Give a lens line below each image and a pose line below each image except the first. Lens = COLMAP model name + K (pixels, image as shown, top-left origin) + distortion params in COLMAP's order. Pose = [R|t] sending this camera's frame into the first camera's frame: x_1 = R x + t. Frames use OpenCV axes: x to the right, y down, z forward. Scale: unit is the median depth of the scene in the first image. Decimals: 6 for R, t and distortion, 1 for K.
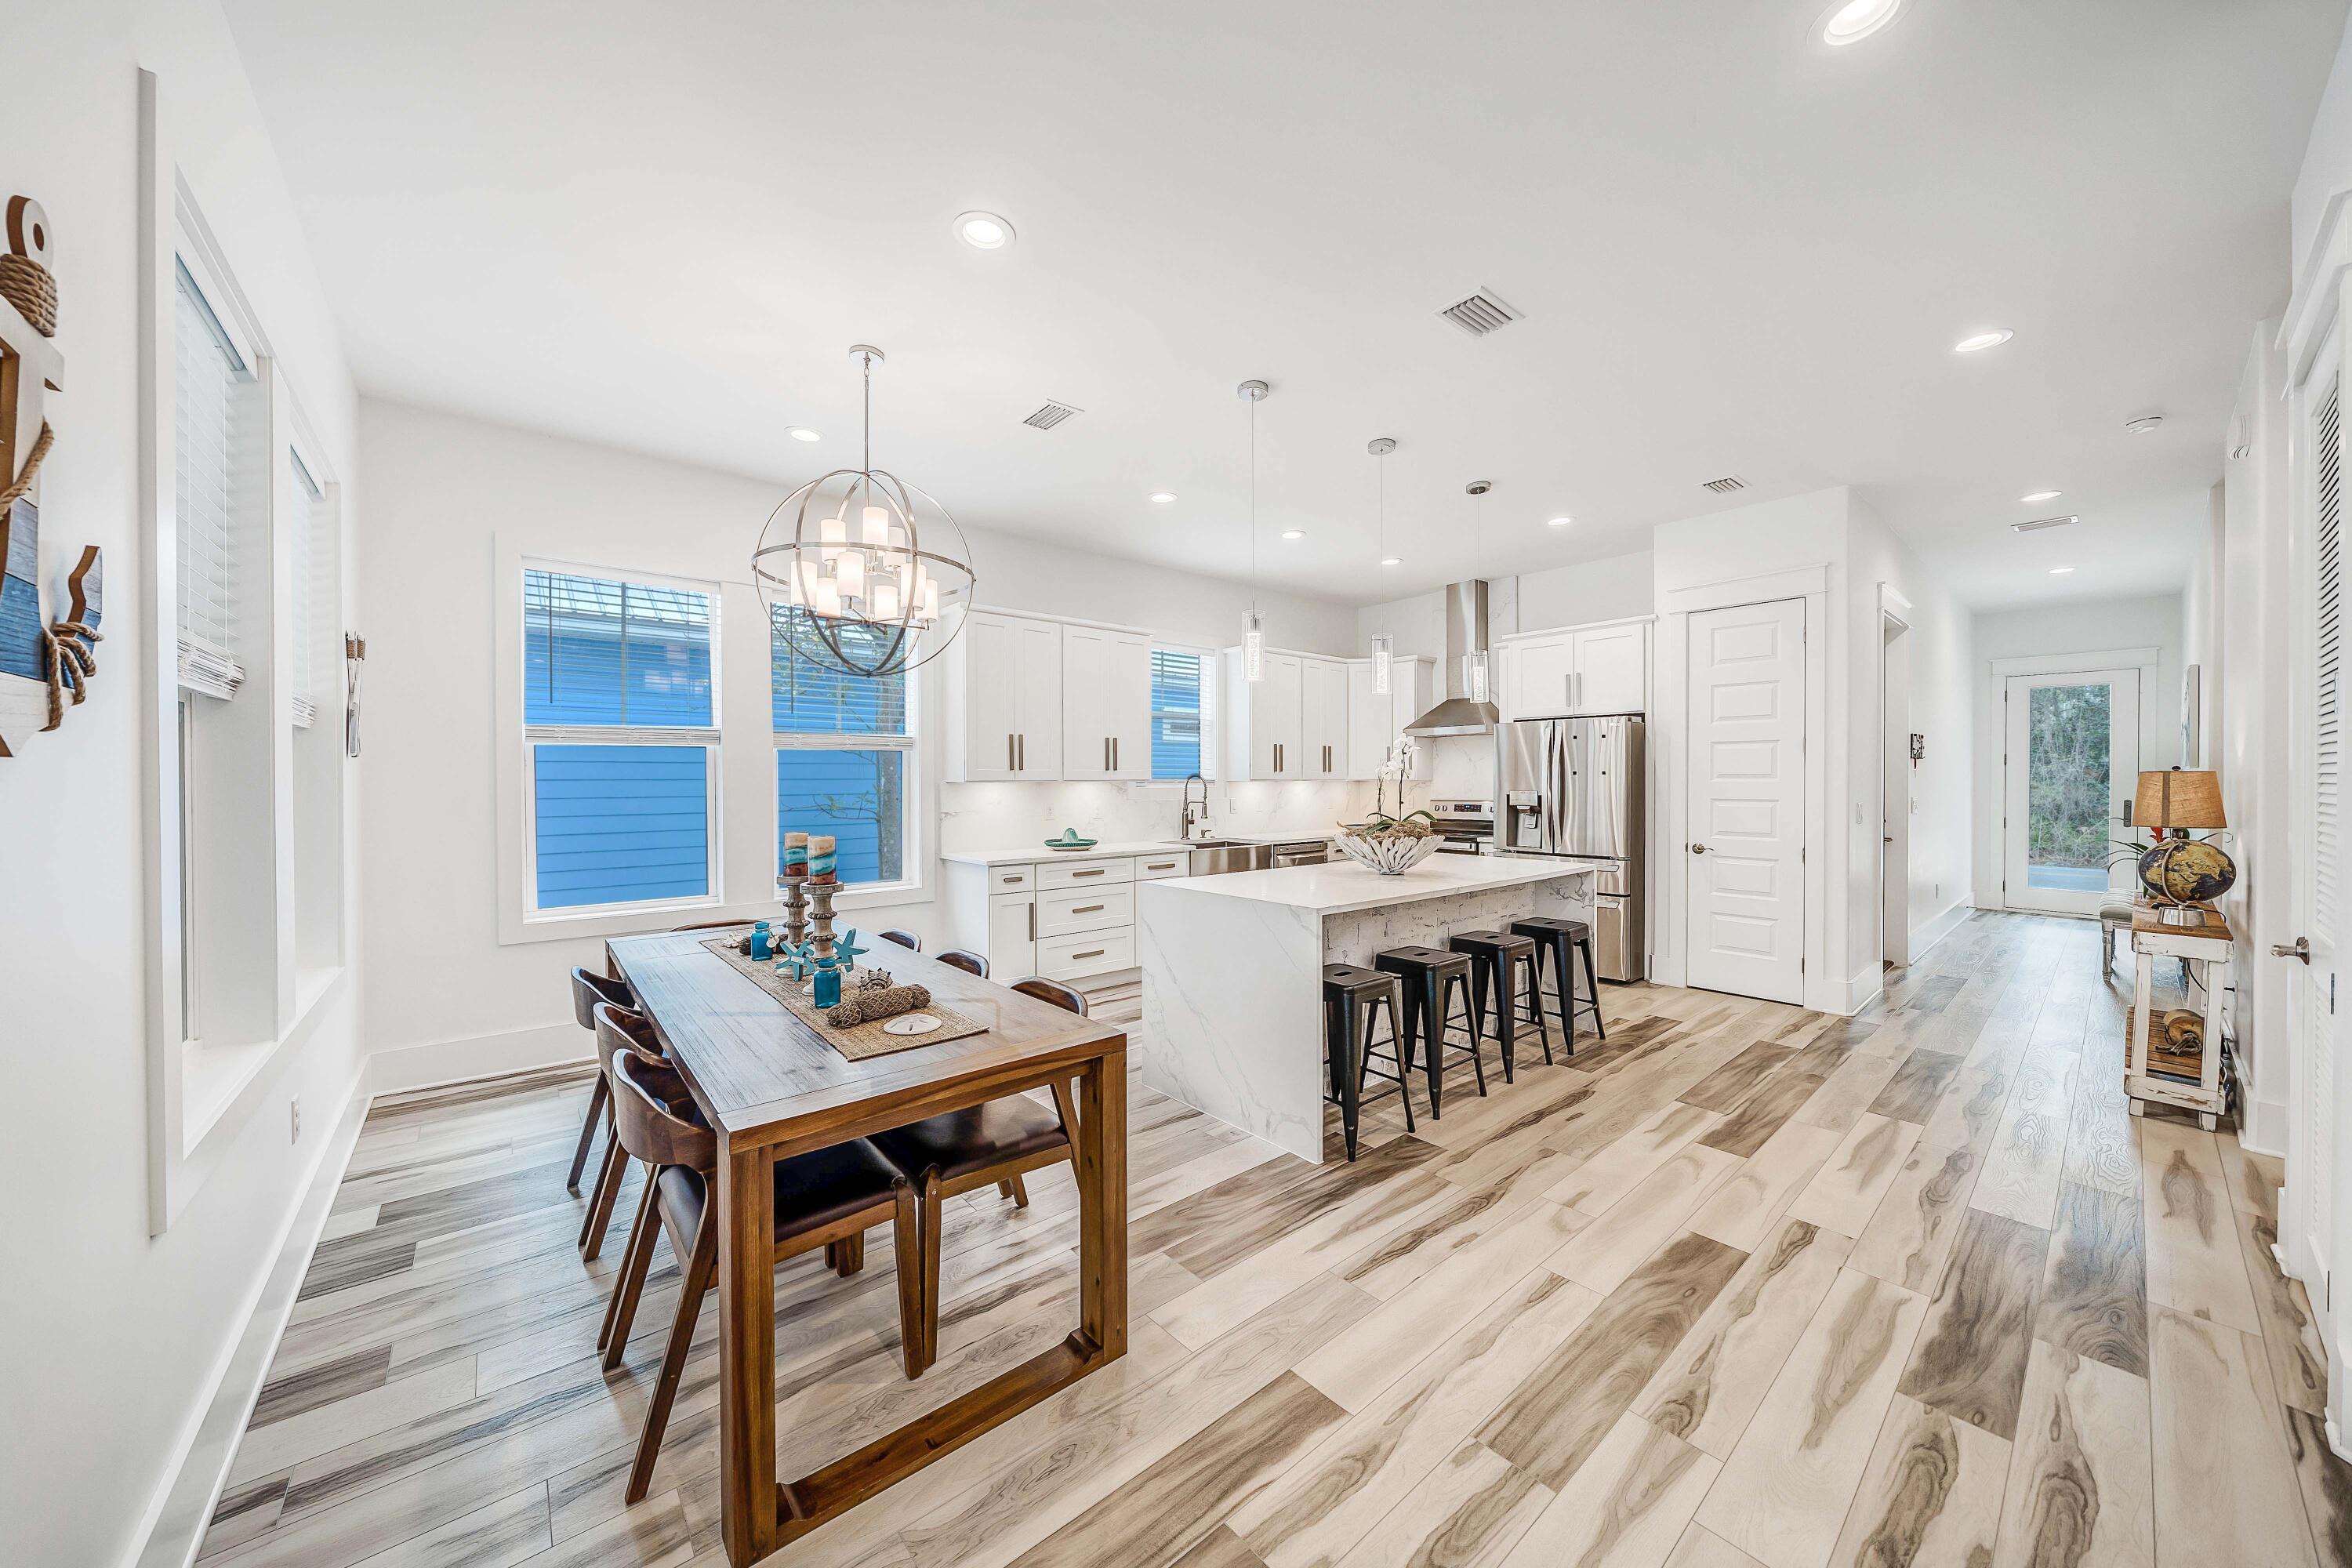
lens RADIAL K [[806.8, 0, 1164.7], [0, 806.8, 782.5], [0, 0, 1]] dist [-0.002756, -0.000225]
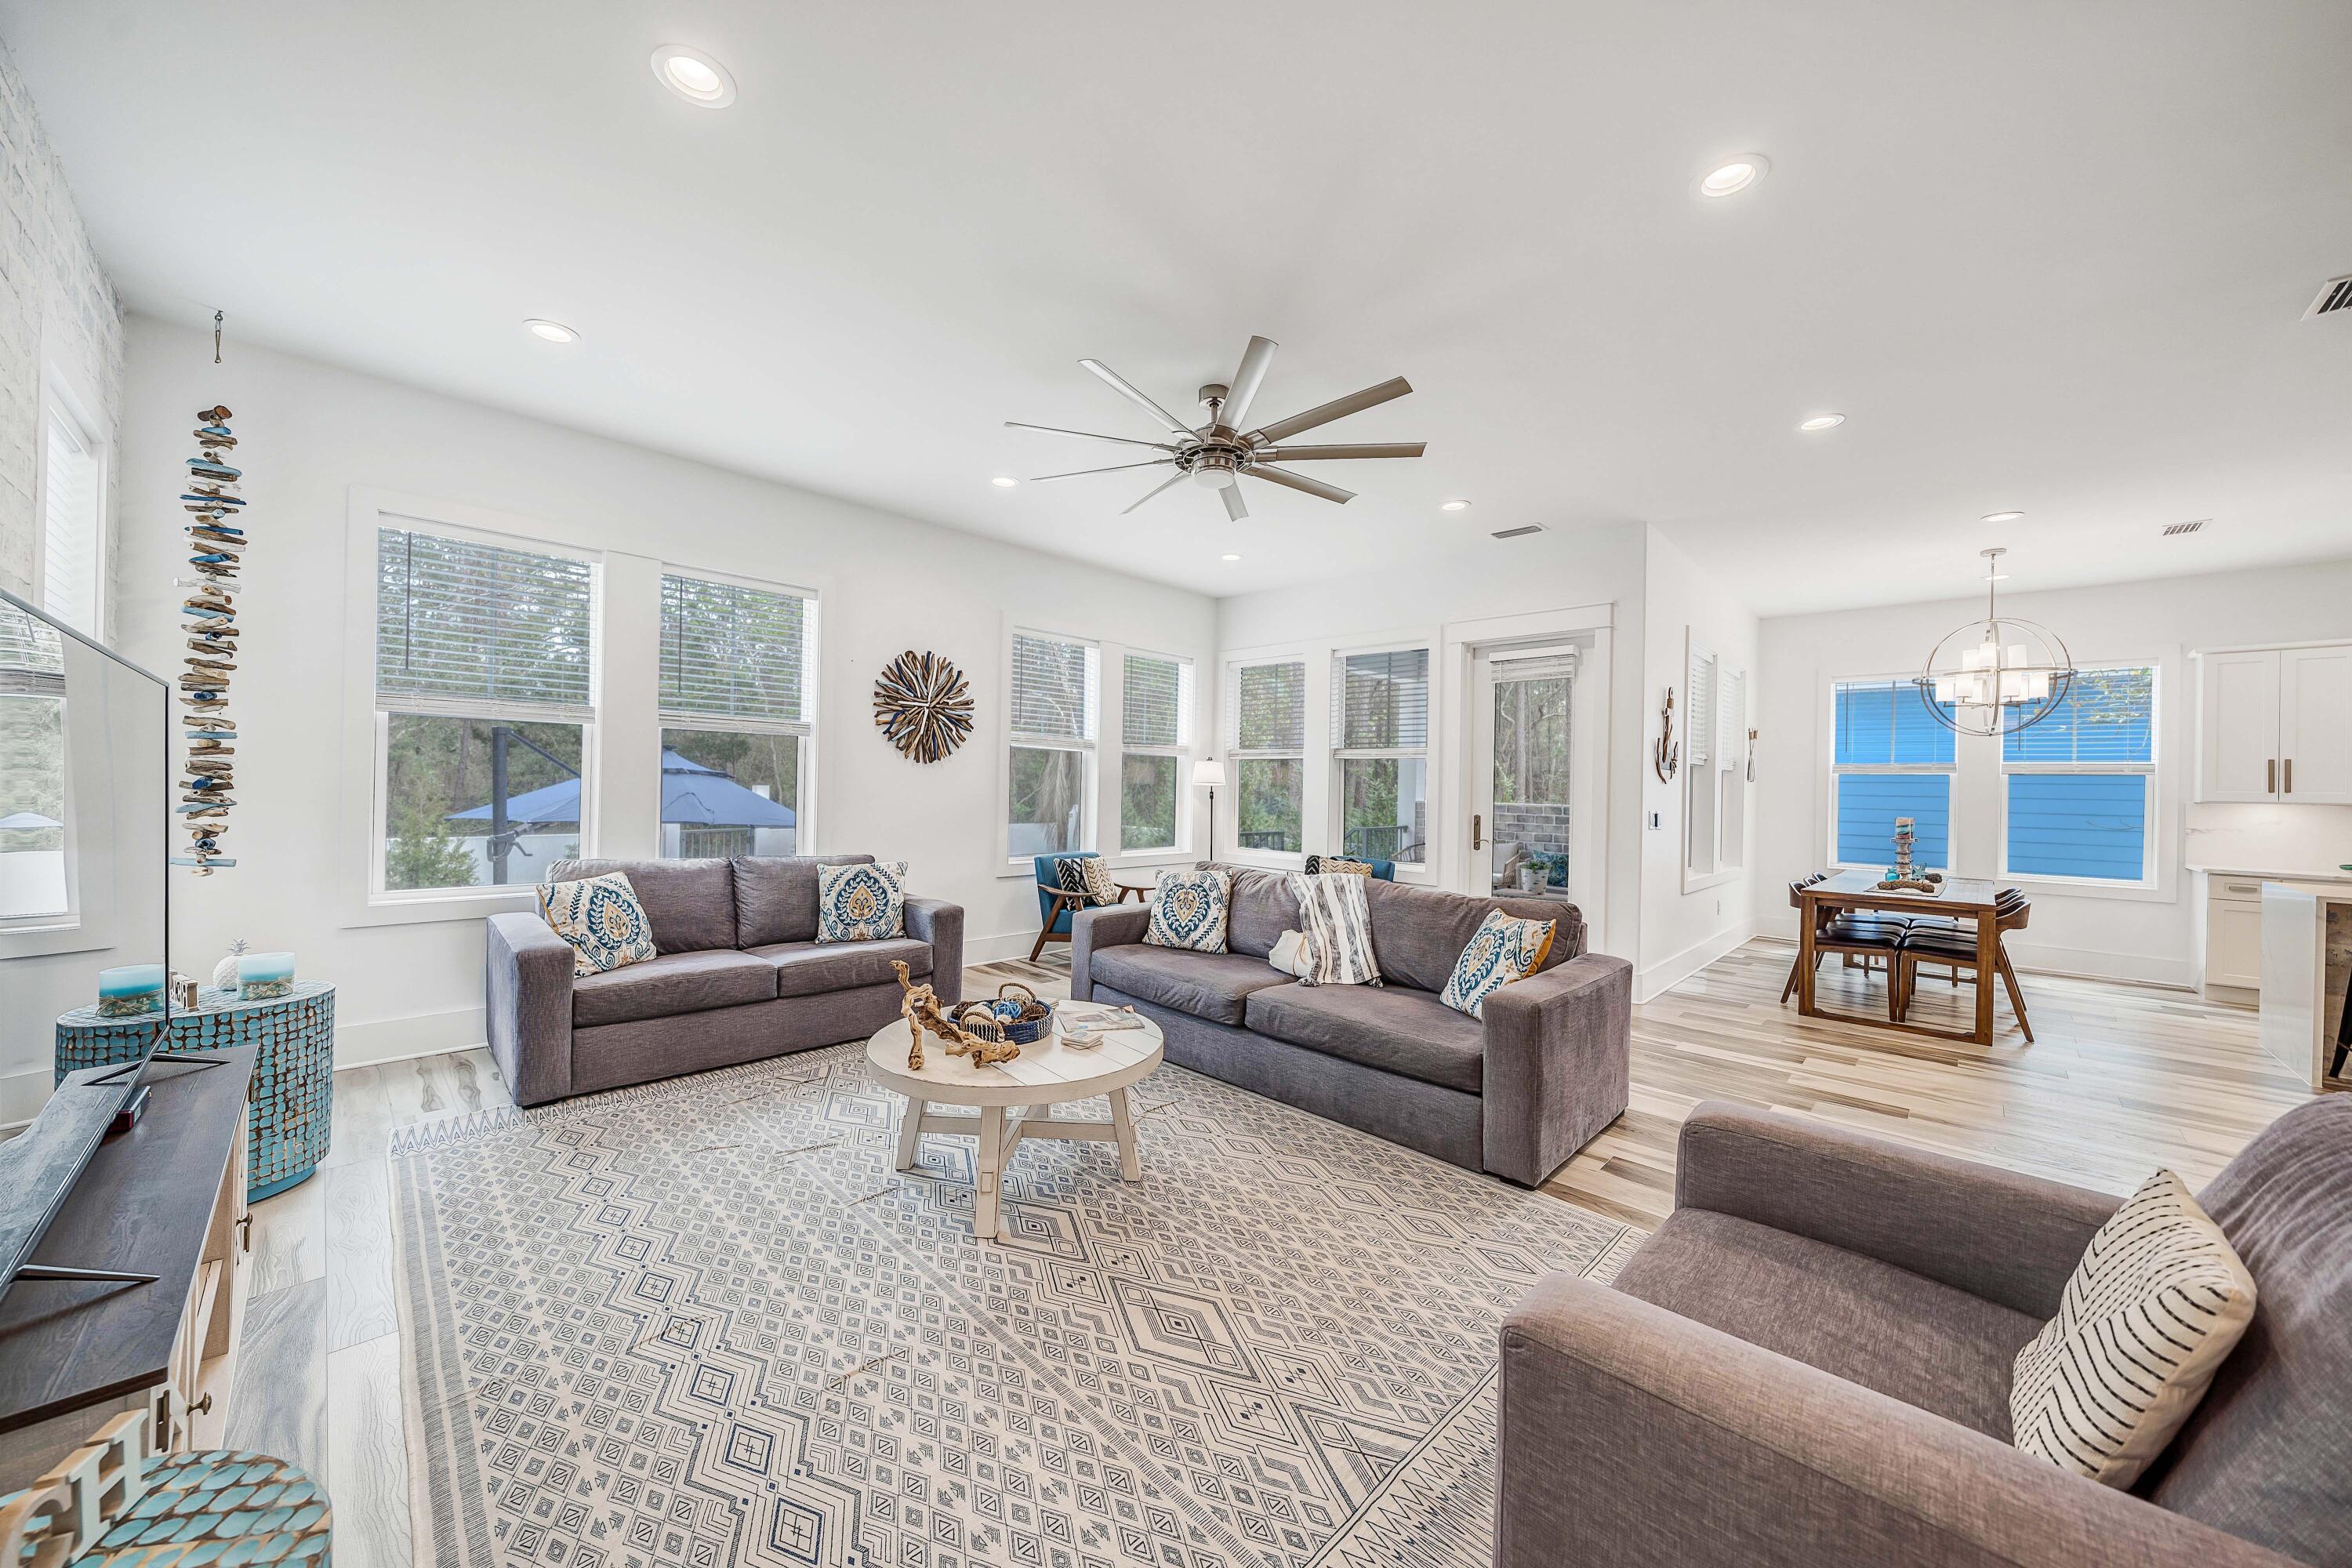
lens RADIAL K [[806.8, 0, 1164.7], [0, 806.8, 782.5], [0, 0, 1]] dist [-0.002756, -0.000225]
pose [[0.090528, 0.000716, -0.995894, 1.298195], [-0.026415, 0.999650, -0.001682, 0.023203], [0.995544, 0.026459, 0.090516, -1.010537]]
